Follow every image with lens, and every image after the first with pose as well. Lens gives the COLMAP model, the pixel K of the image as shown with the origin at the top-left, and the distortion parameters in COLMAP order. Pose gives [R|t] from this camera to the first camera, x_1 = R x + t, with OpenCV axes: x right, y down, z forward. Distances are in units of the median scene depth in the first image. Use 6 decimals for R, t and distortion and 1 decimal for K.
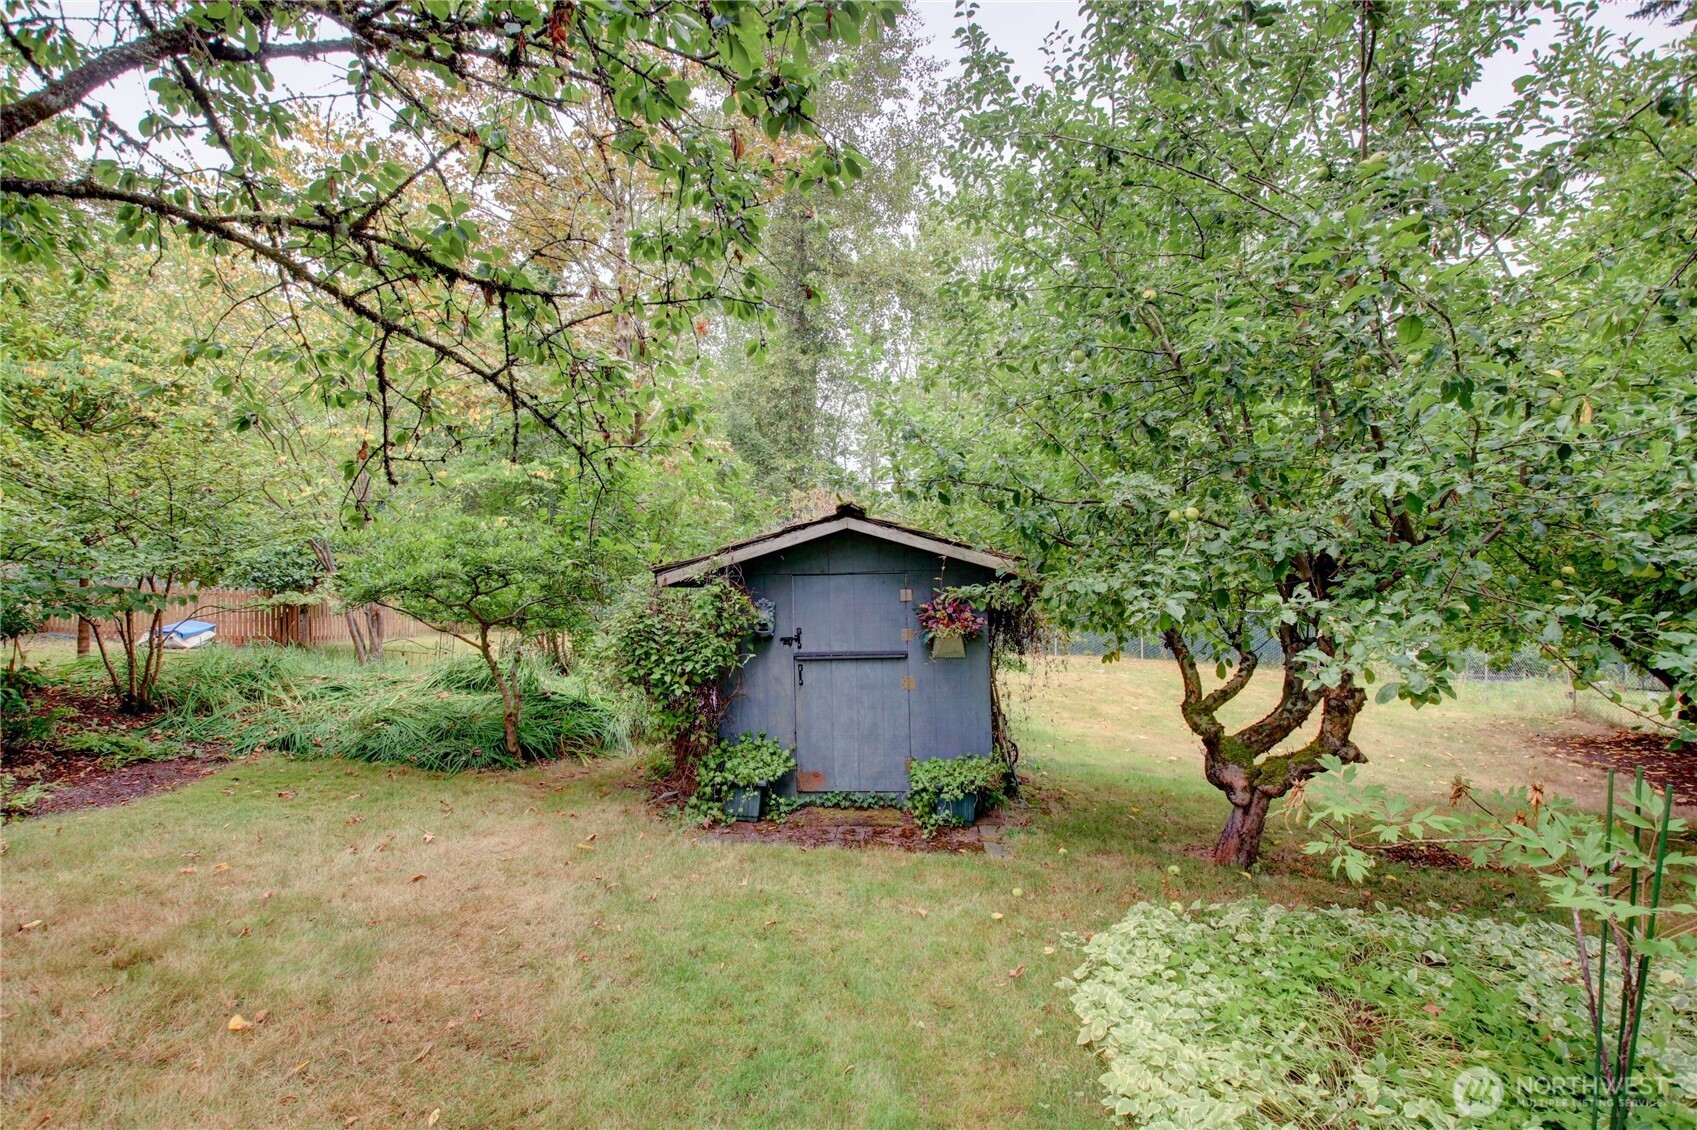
lens RADIAL K [[797.4, 0, 842.1], [0, 797.4, 566.2], [0, 0, 1]] dist [-0.027953, -0.002212]
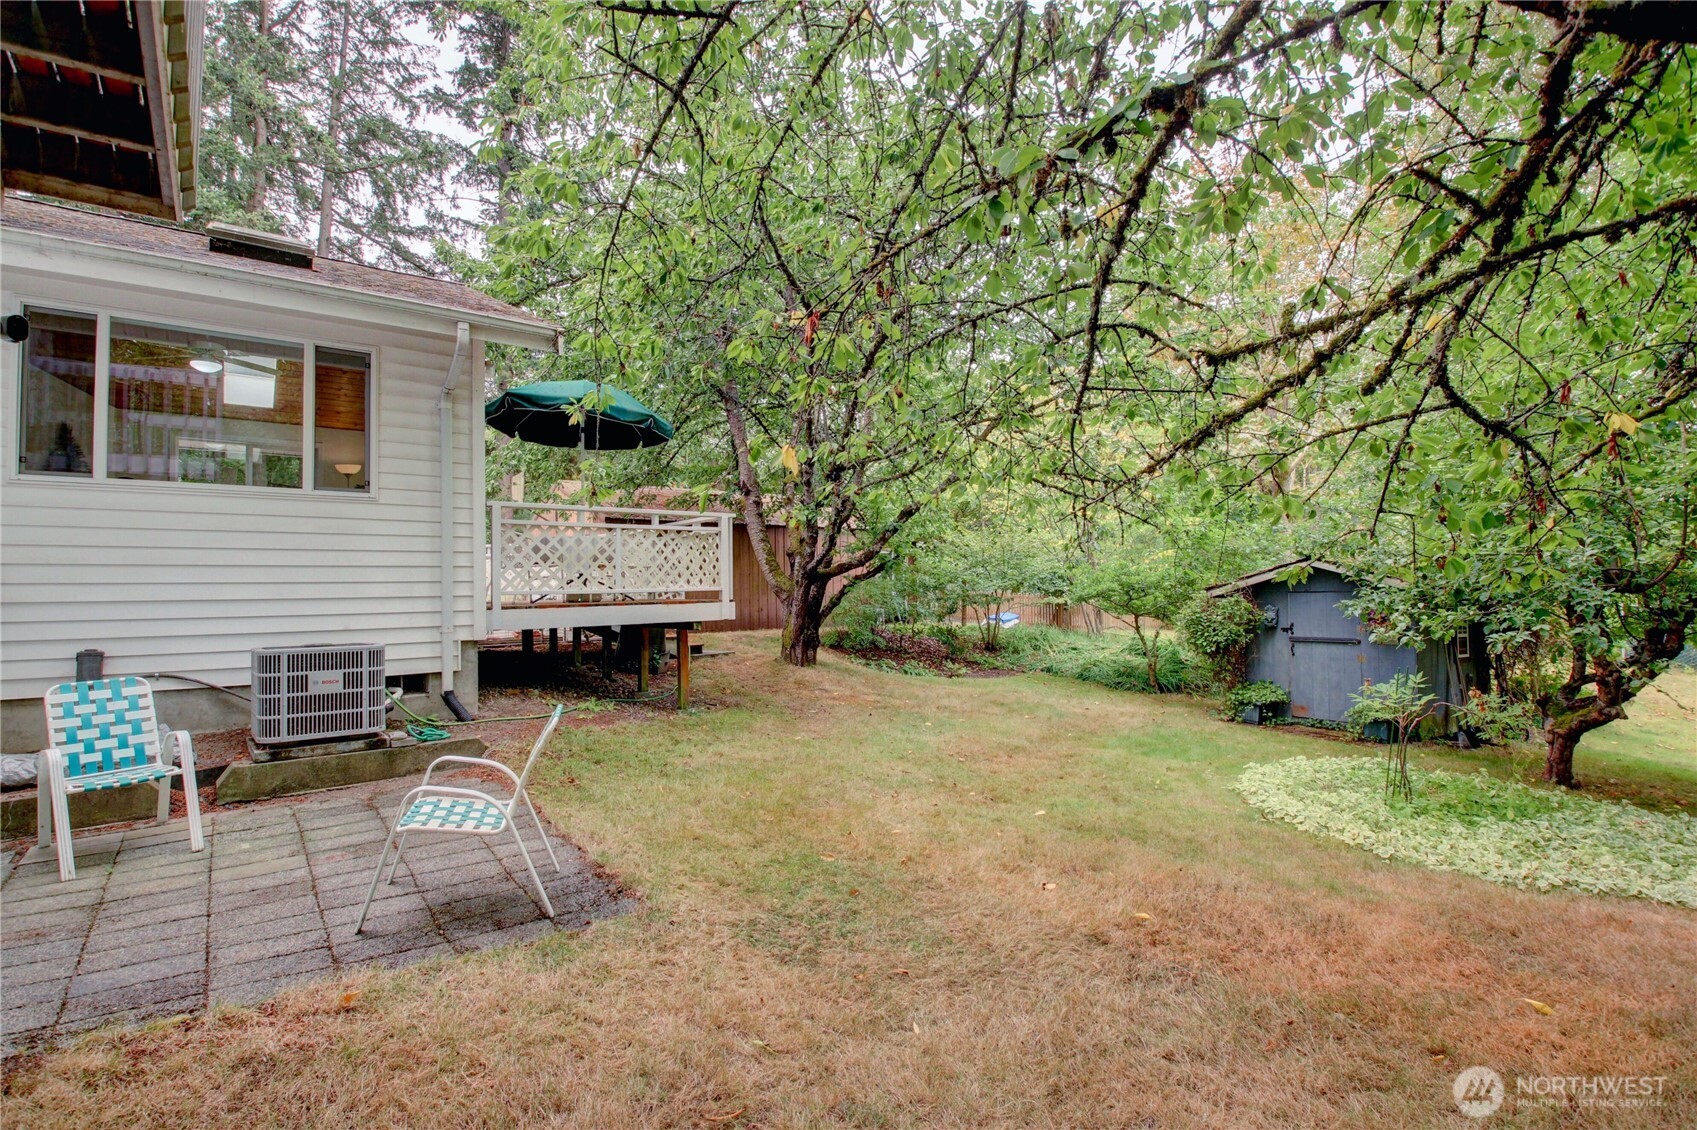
lens RADIAL K [[797.4, 0, 845.4], [0, 797.4, 569.6], [0, 0, 1]] dist [-0.027953, -0.002212]
pose [[0.630889, -0.007652, -0.775835, 0.674345], [0.007537, 0.999965, -0.003734, -0.040323], [0.775836, -0.003492, 0.630925, -0.857251]]
